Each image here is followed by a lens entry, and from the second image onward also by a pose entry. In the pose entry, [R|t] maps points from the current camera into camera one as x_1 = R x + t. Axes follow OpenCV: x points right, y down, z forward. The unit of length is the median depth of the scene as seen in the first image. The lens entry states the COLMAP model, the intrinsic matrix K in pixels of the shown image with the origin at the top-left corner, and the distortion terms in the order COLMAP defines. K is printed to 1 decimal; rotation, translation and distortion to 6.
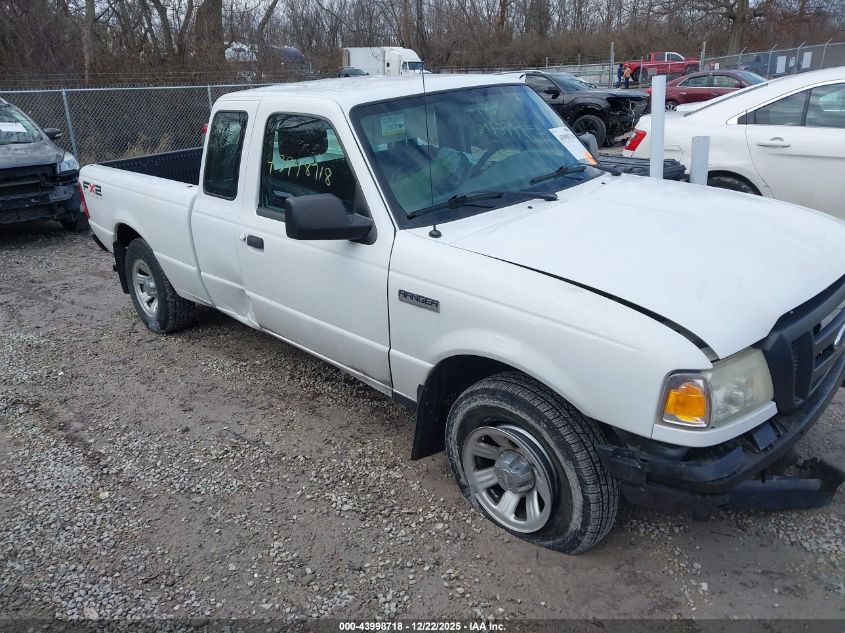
lens RADIAL K [[685.0, 0, 408.8], [0, 685.0, 316.8], [0, 0, 1]] dist [0.008434, -0.001120]
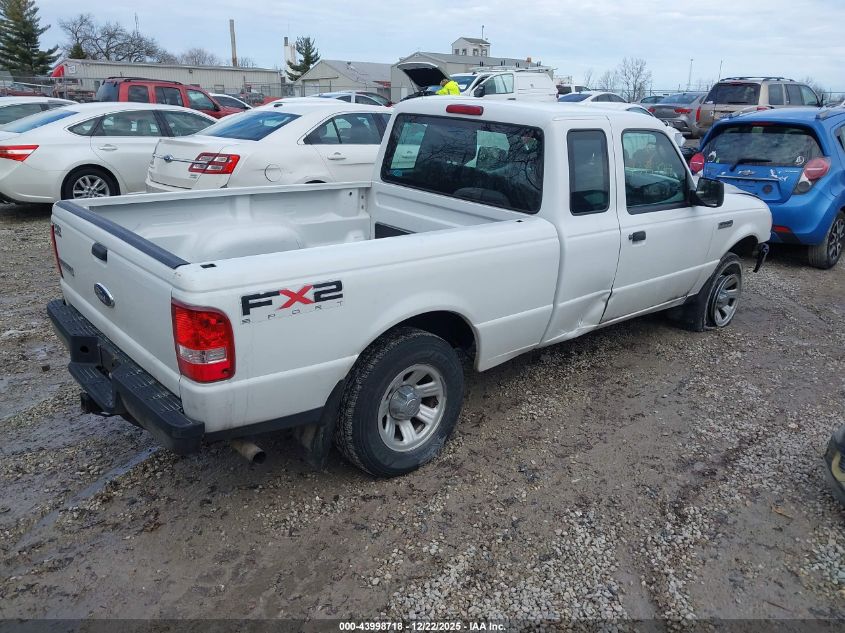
lens RADIAL K [[678.8, 0, 426.0], [0, 678.8, 334.3], [0, 0, 1]] dist [0.020978, -0.008937]
pose [[-0.010191, -0.292679, 0.956157, -1.336366], [0.316842, 0.905991, 0.280700, -0.386345], [-0.948424, 0.305811, 0.083500, 1.248550]]
